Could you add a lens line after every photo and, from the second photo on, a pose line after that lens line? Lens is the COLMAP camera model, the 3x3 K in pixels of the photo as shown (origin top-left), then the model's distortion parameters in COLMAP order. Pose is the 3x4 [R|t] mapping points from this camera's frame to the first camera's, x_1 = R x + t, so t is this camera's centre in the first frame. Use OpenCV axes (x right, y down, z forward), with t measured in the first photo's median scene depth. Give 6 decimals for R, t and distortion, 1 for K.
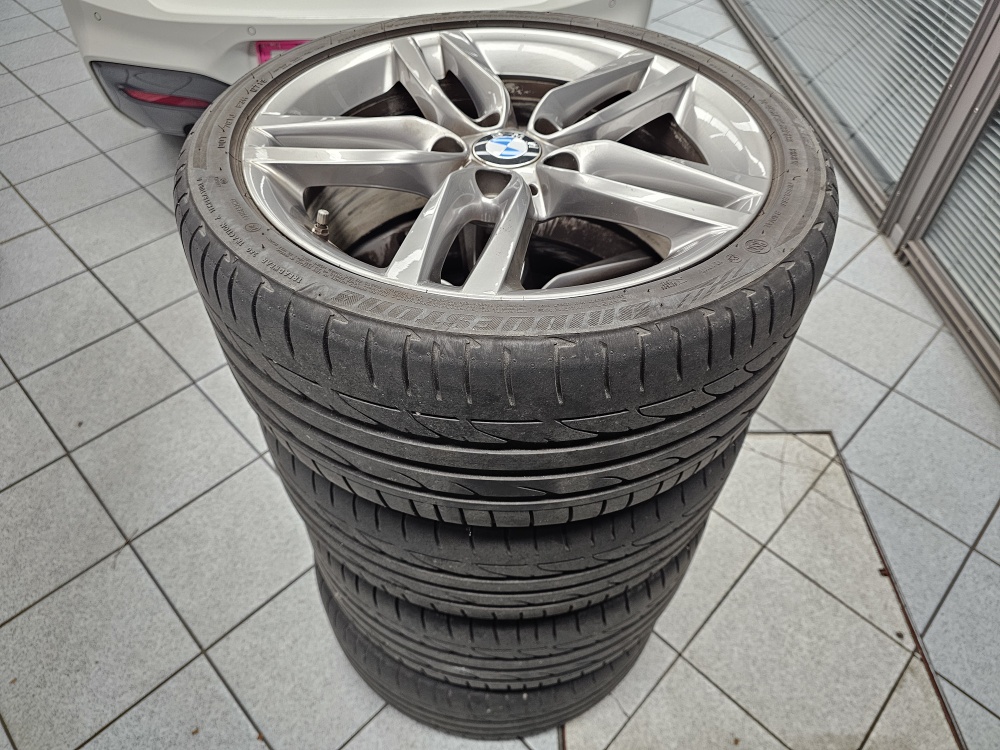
lens RADIAL K [[682.8, 0, 502.5], [0, 682.8, 365.2], [0, 0, 1]] dist [0.063610, -0.059582]
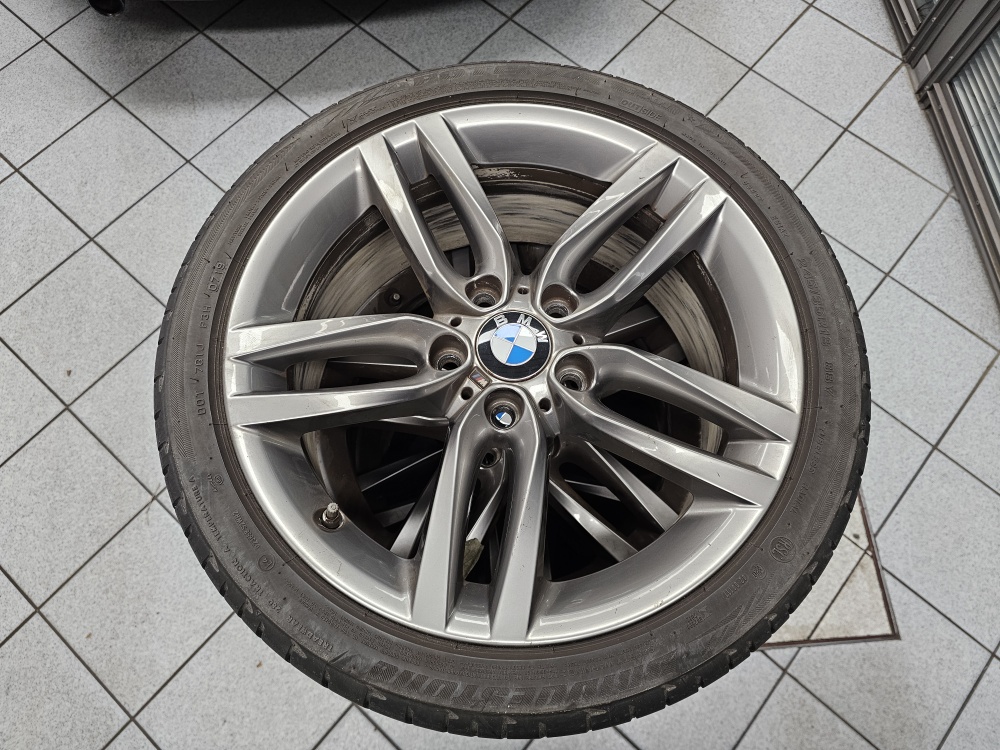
lens RADIAL K [[682.8, 0, 502.5], [0, 682.8, 365.2], [0, 0, 1]] dist [0.063610, -0.059582]
pose [[0.997791, -0.063497, 0.019518, -0.015375], [0.050264, 0.913764, 0.403125, -0.365865], [-0.043432, -0.401253, 0.914937, 0.093963]]
